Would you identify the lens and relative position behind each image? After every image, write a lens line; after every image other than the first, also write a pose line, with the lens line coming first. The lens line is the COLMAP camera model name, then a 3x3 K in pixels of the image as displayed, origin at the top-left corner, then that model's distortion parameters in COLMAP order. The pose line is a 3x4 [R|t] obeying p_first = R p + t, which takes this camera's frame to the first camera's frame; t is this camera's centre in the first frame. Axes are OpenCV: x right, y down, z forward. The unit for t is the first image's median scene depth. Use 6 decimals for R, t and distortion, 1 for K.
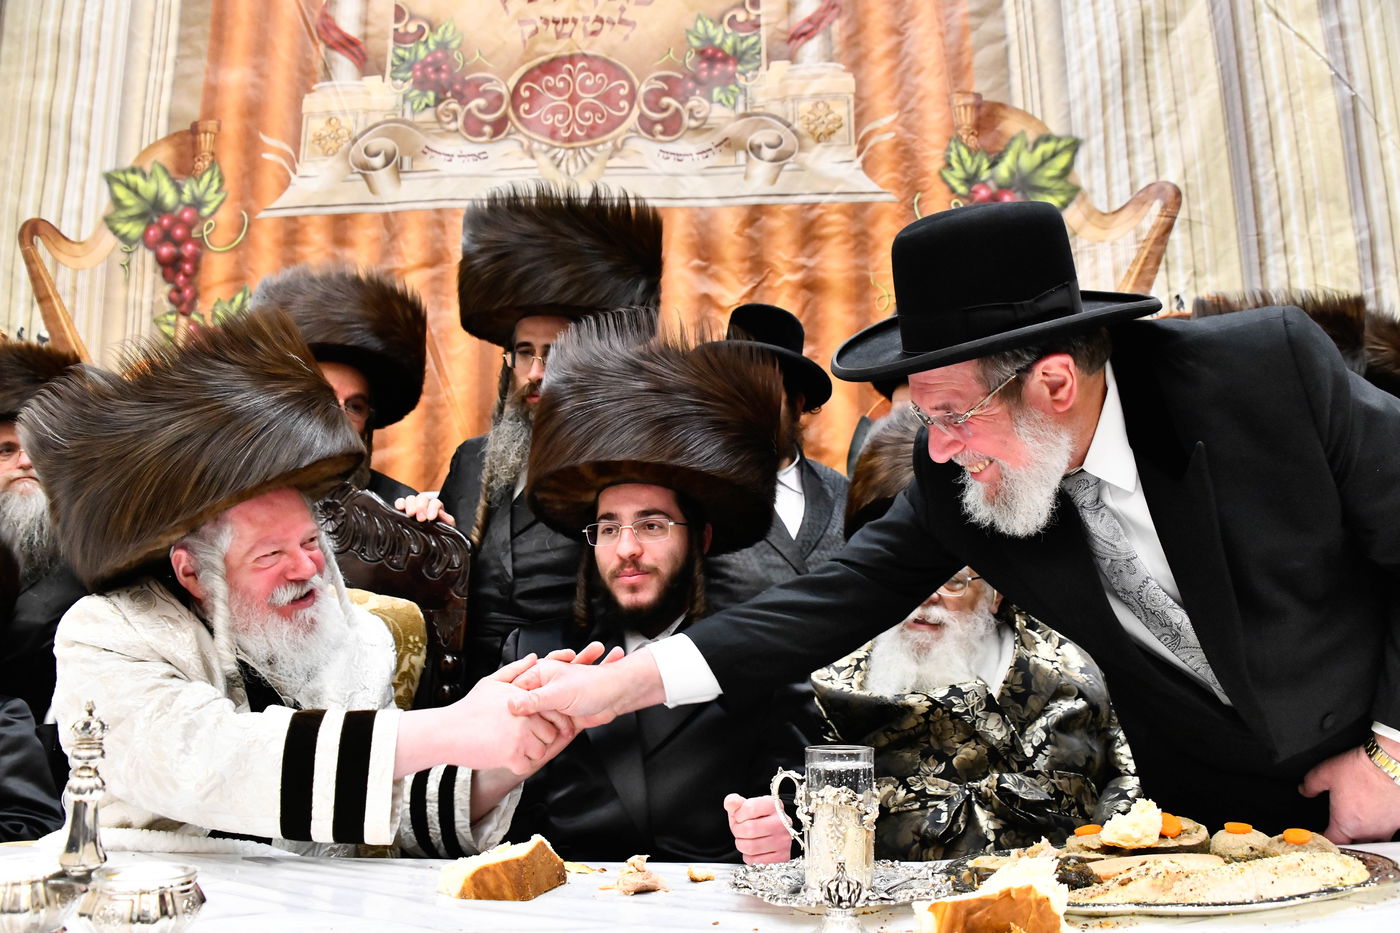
lens RADIAL K [[975.3, 0, 685.5], [0, 975.3, 471.0], [0, 0, 1]] dist [-0.097478, 0.041124]
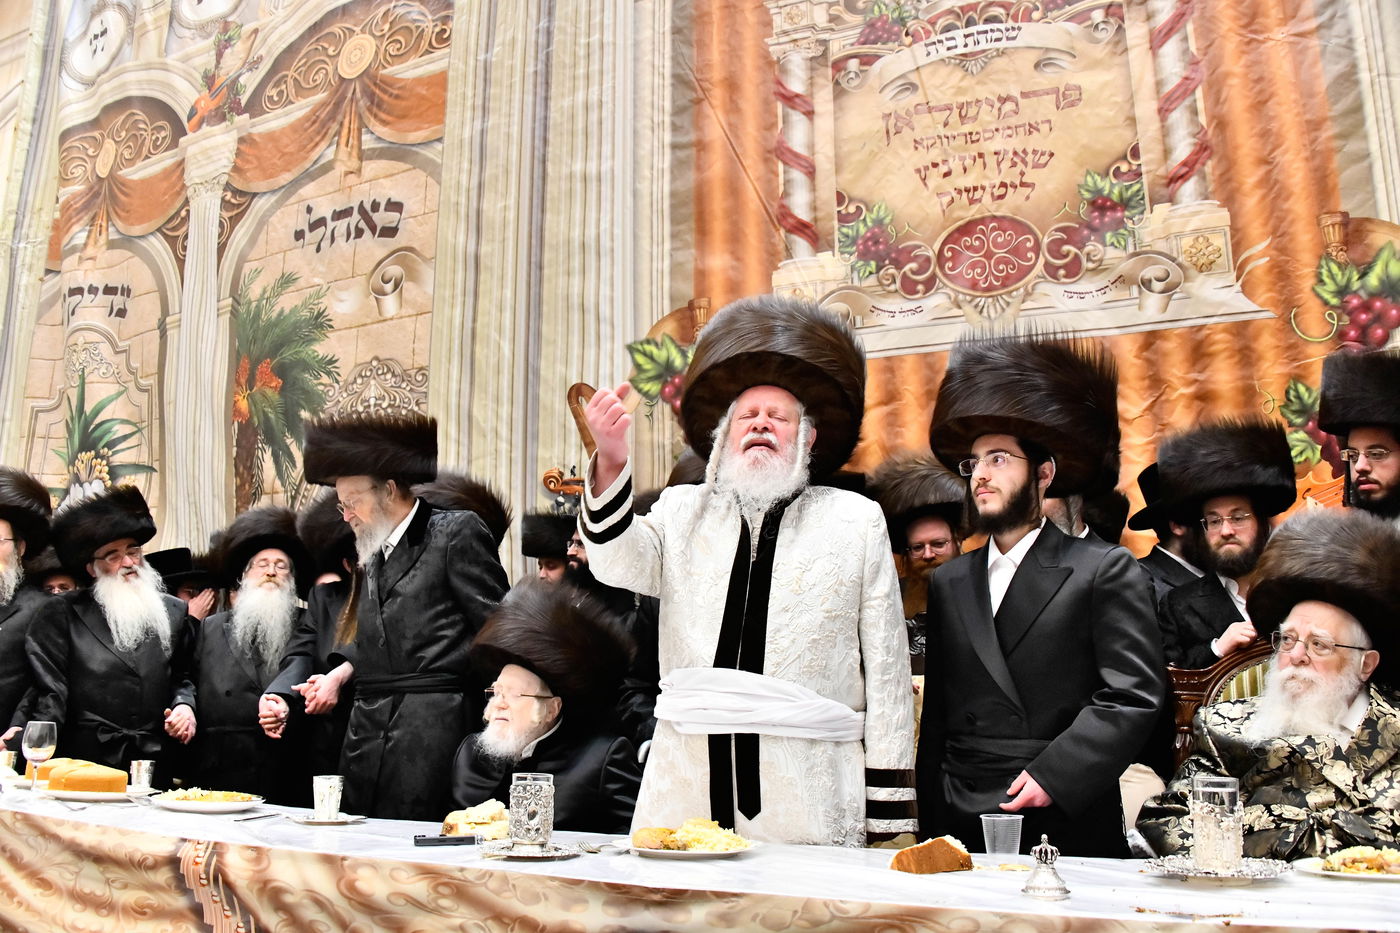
lens RADIAL K [[1079.8, 0, 713.0], [0, 1079.8, 464.6], [0, 0, 1]] dist [-0.162830, 0.090343]
pose [[0.937339, -0.062557, -0.342756, 0.001141], [0.053614, 0.997930, -0.035516, -0.093074], [0.344268, 0.014914, 0.938753, -0.383806]]
